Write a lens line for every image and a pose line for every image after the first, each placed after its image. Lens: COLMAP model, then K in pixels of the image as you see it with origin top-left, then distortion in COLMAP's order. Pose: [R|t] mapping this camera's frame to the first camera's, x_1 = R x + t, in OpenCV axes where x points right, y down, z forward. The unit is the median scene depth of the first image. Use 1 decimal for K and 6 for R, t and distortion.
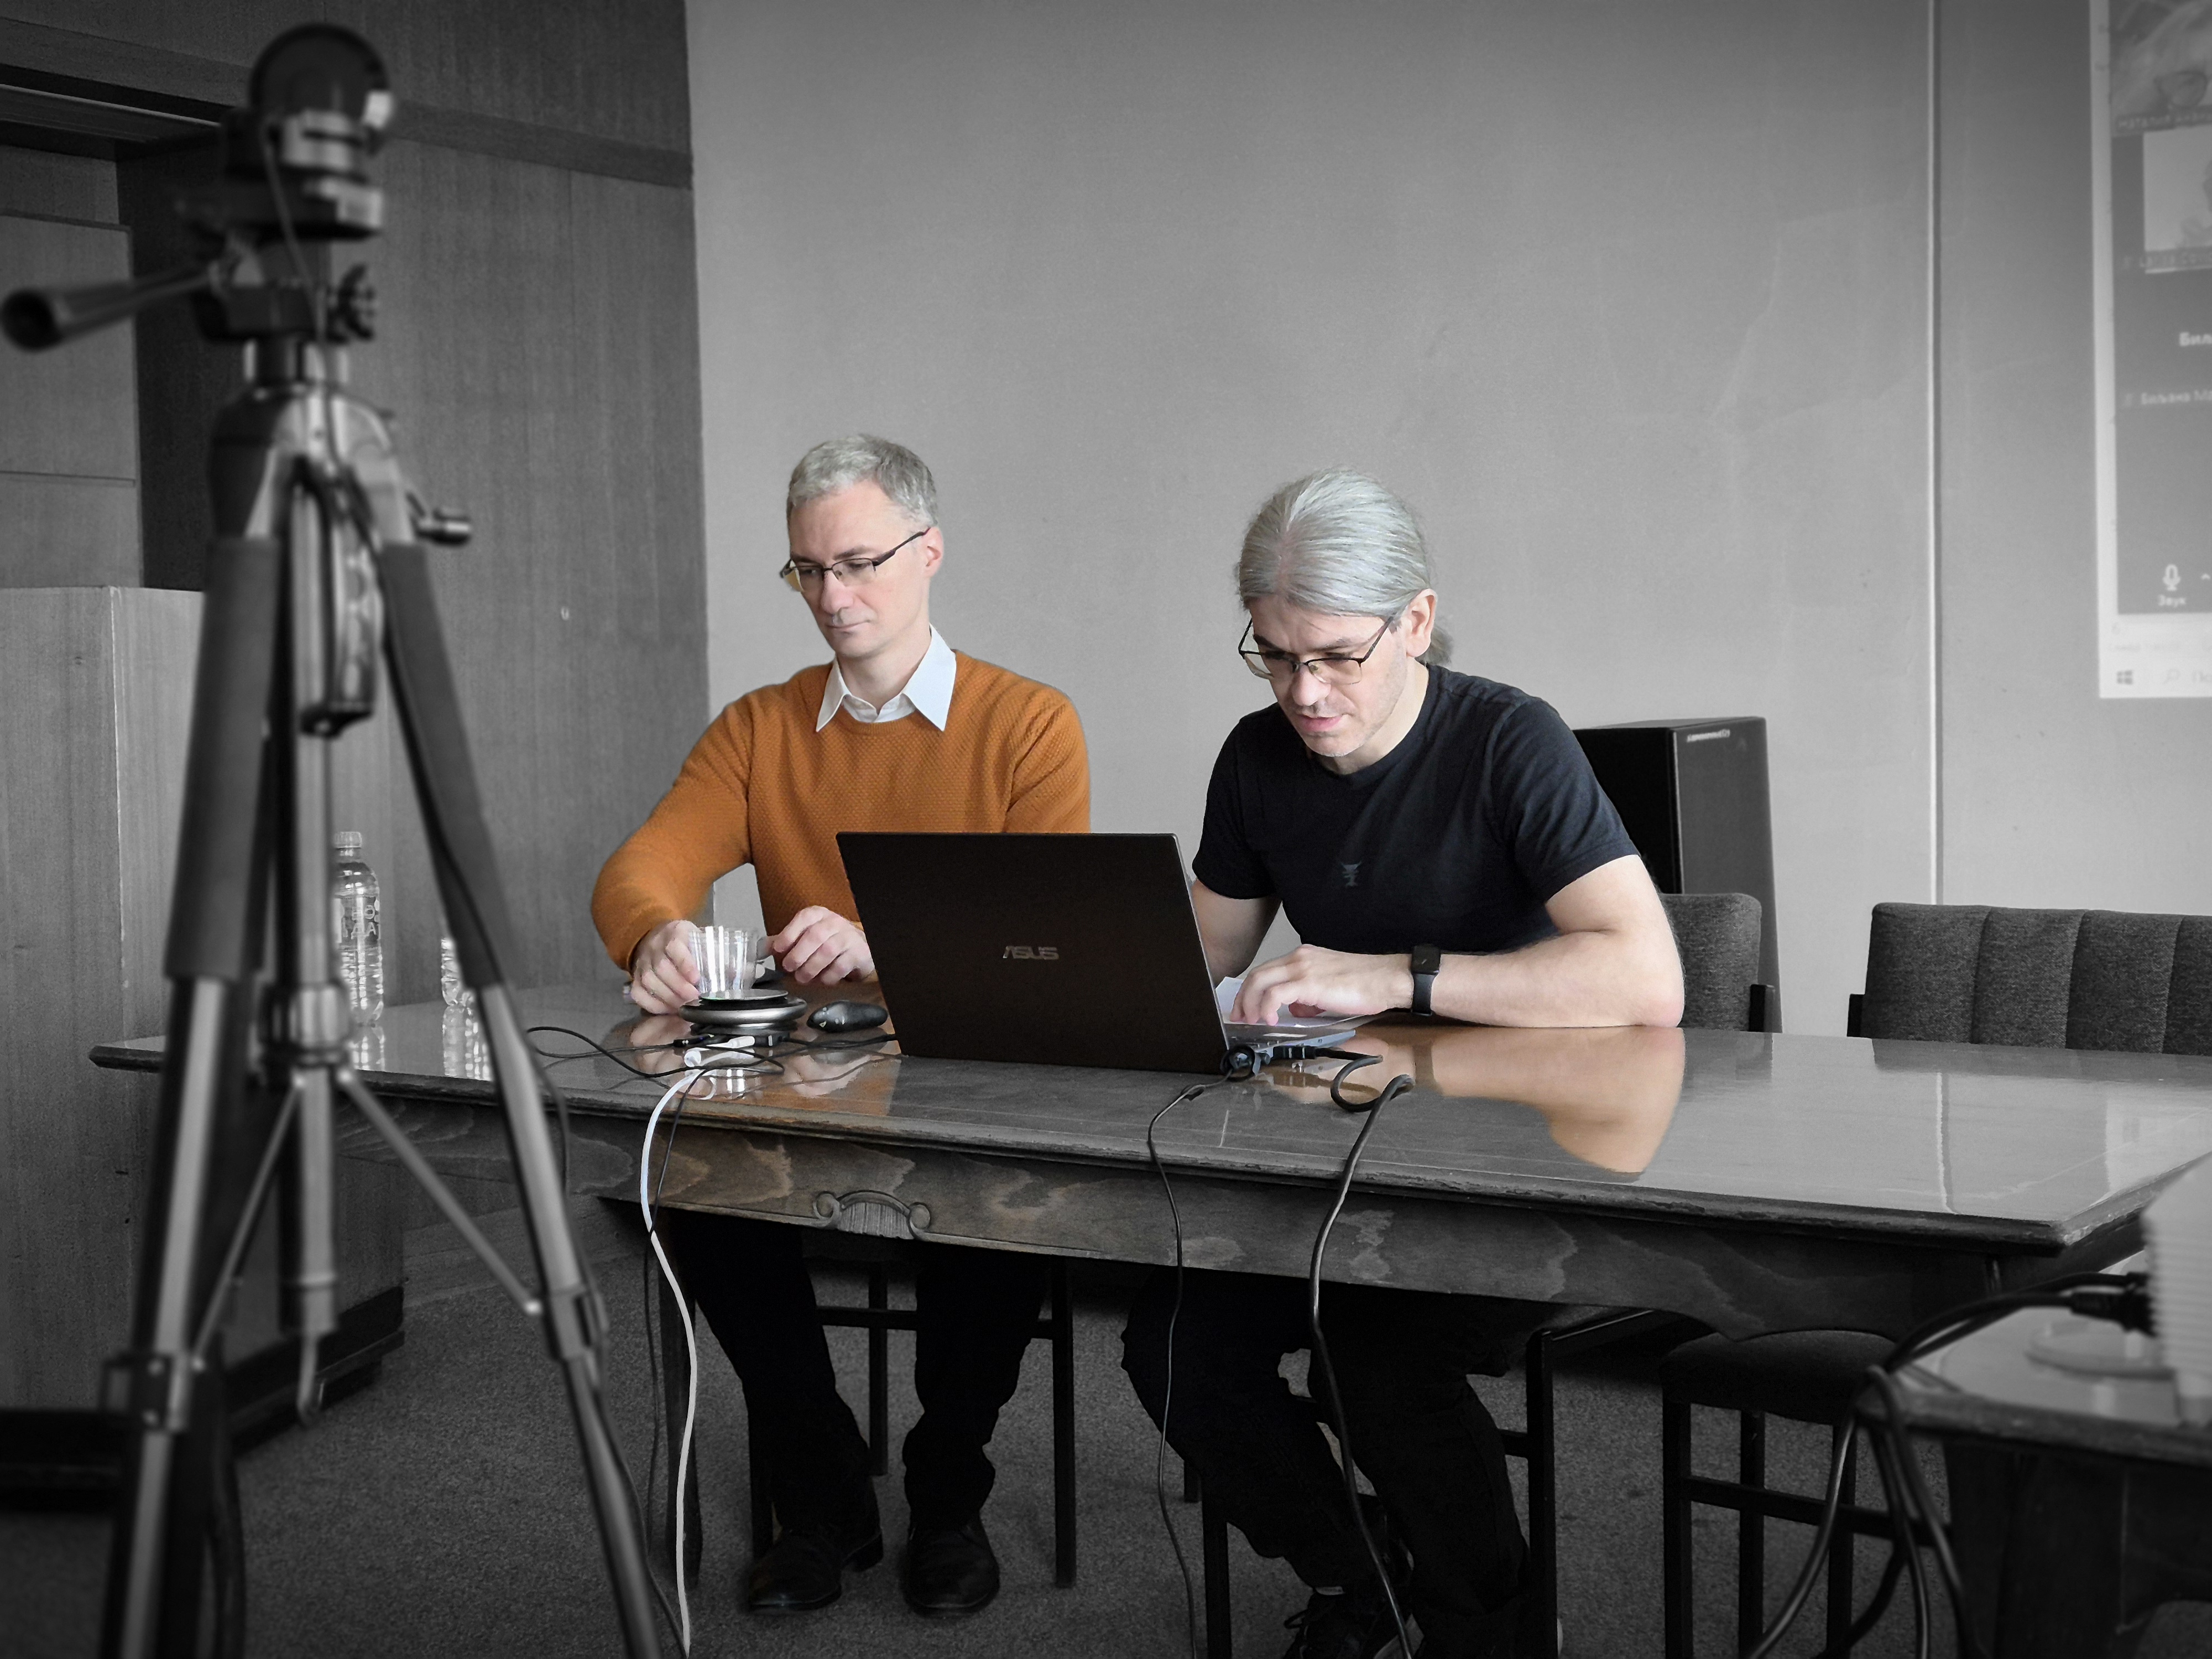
lens RADIAL K [[3000.7, 0, 1106.0], [0, 3000.7, 829.5], [0, 0, 1]] dist [0.068762, -0.026401]
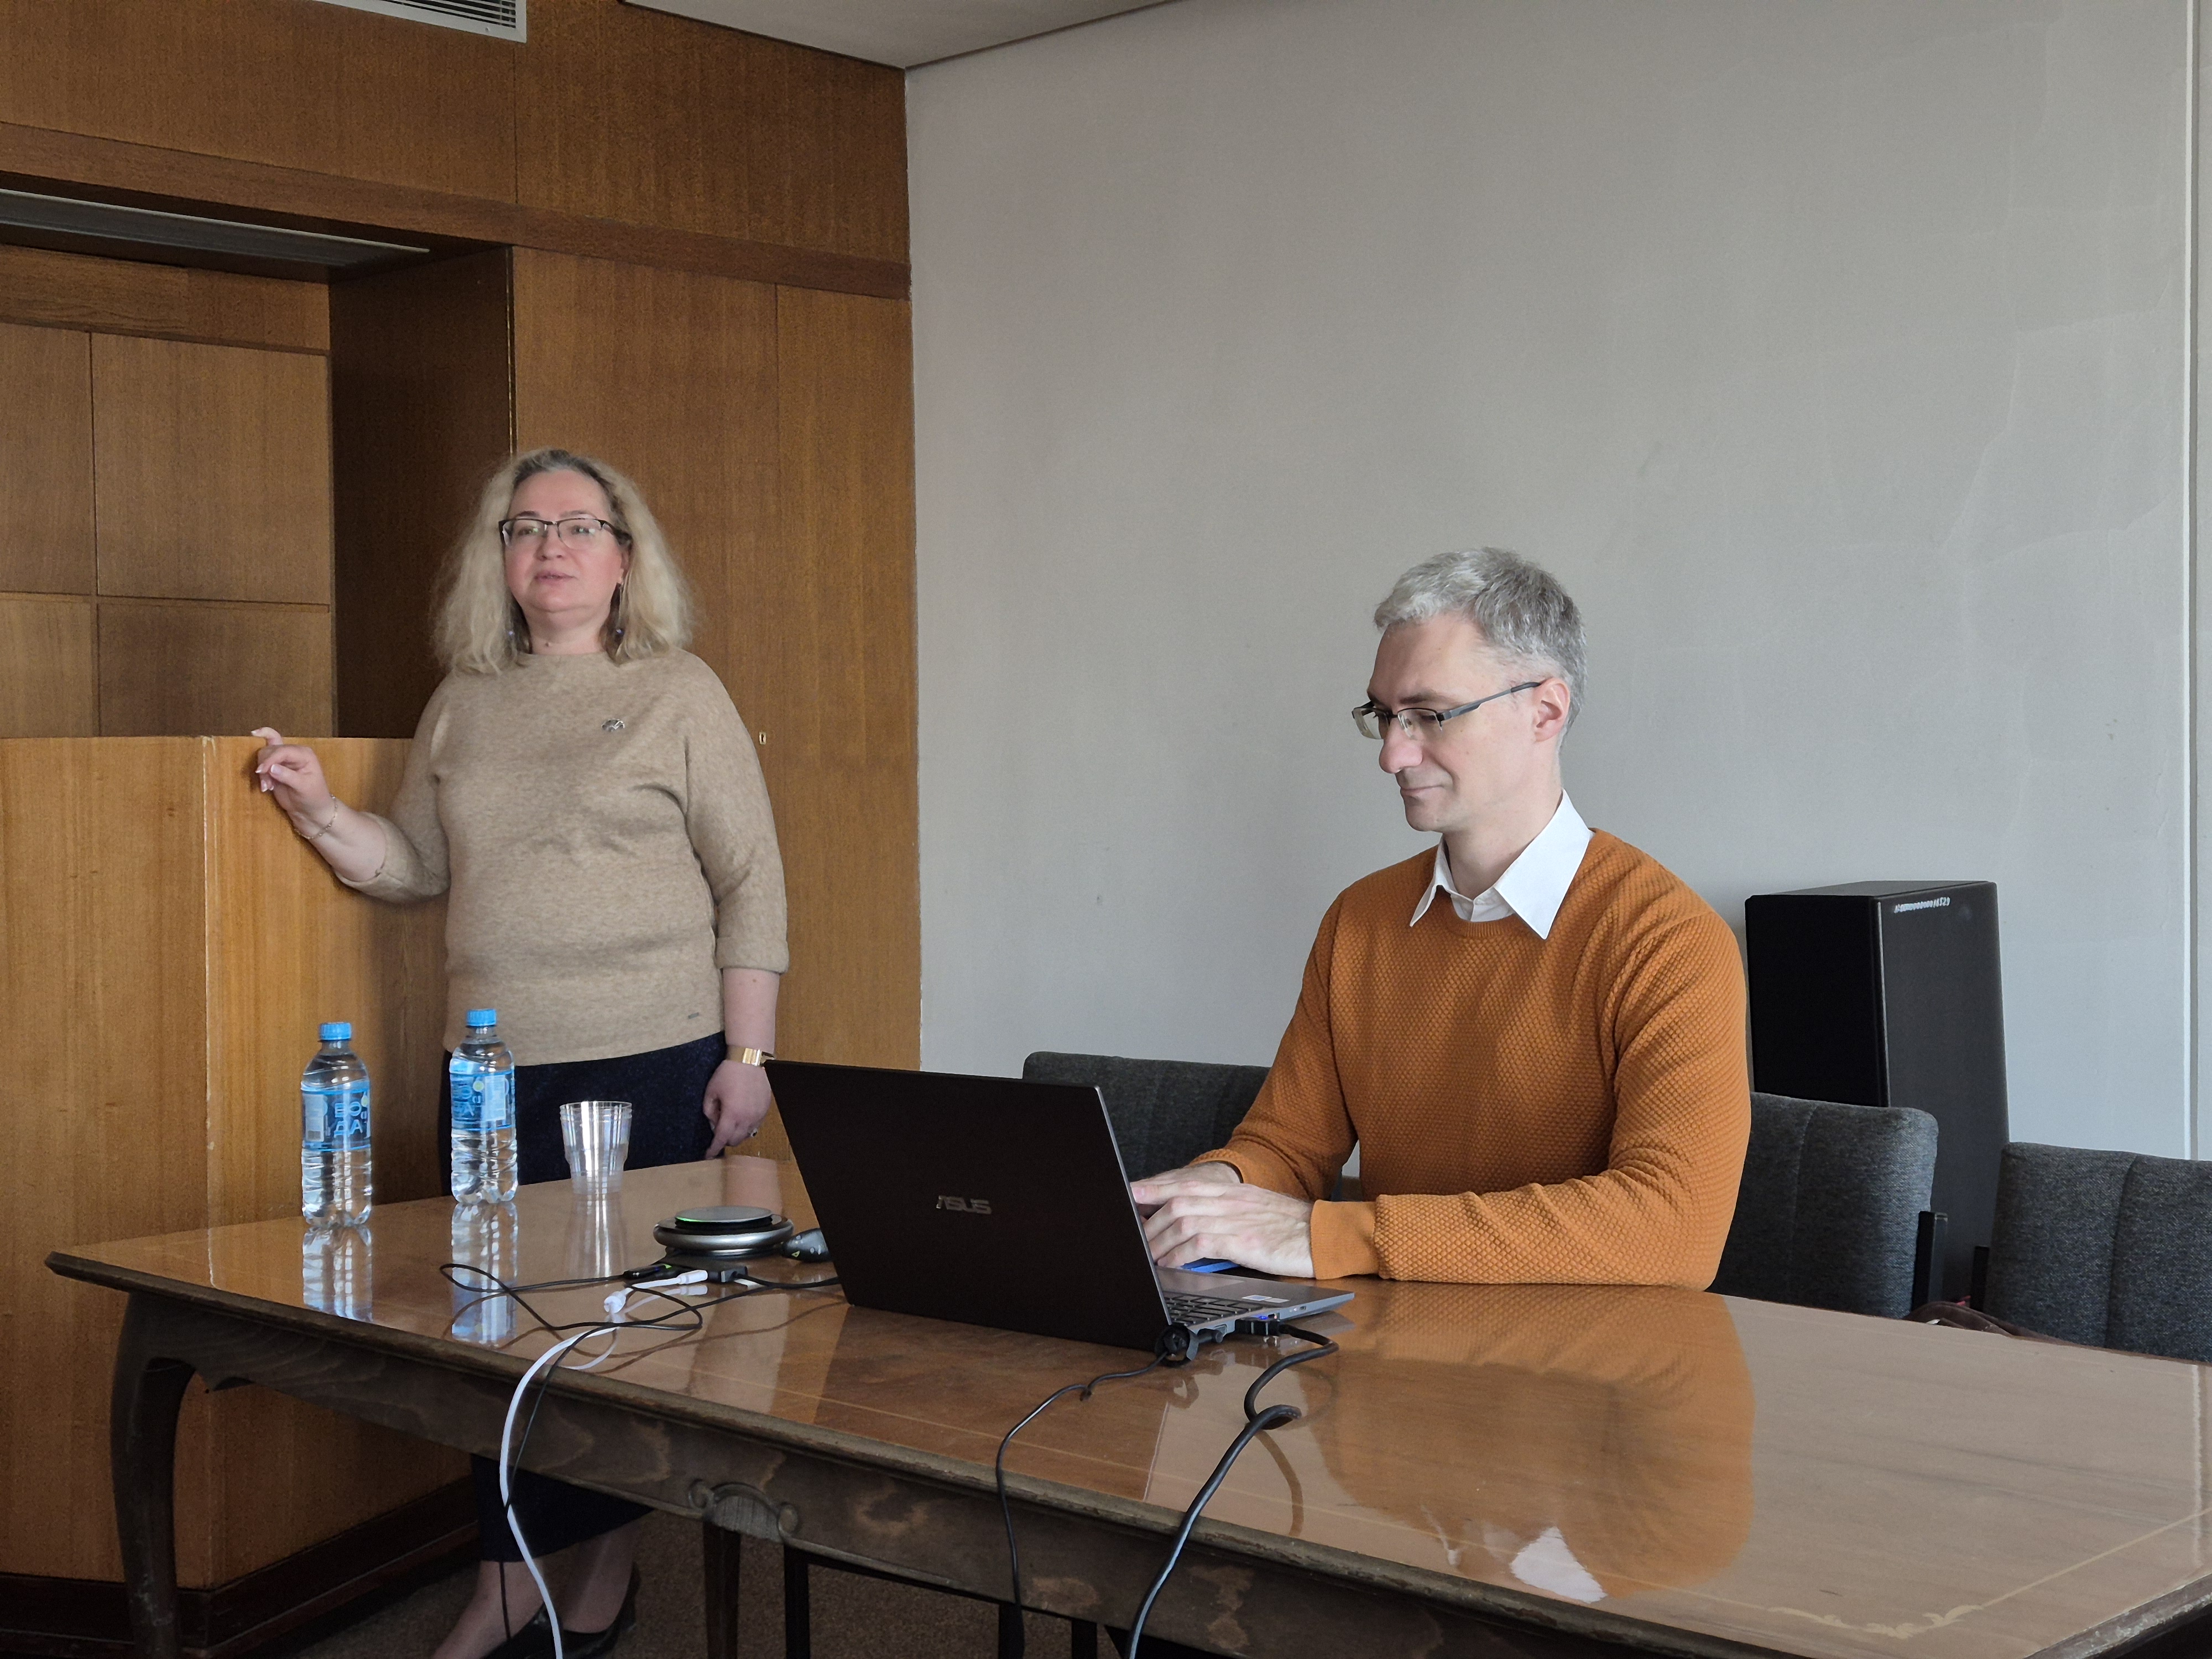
lens RADIAL K [[3000.7, 0, 1106.0], [0, 3000.7, 829.5], [0, 0, 1]] dist [0.068762, -0.026401]
pose [[0.990561, 0.012193, -0.136532, 0.091307], [-0.015100, 0.999680, -0.020272, -0.035133], [0.136241, 0.022142, 0.990428, 0.078523]]
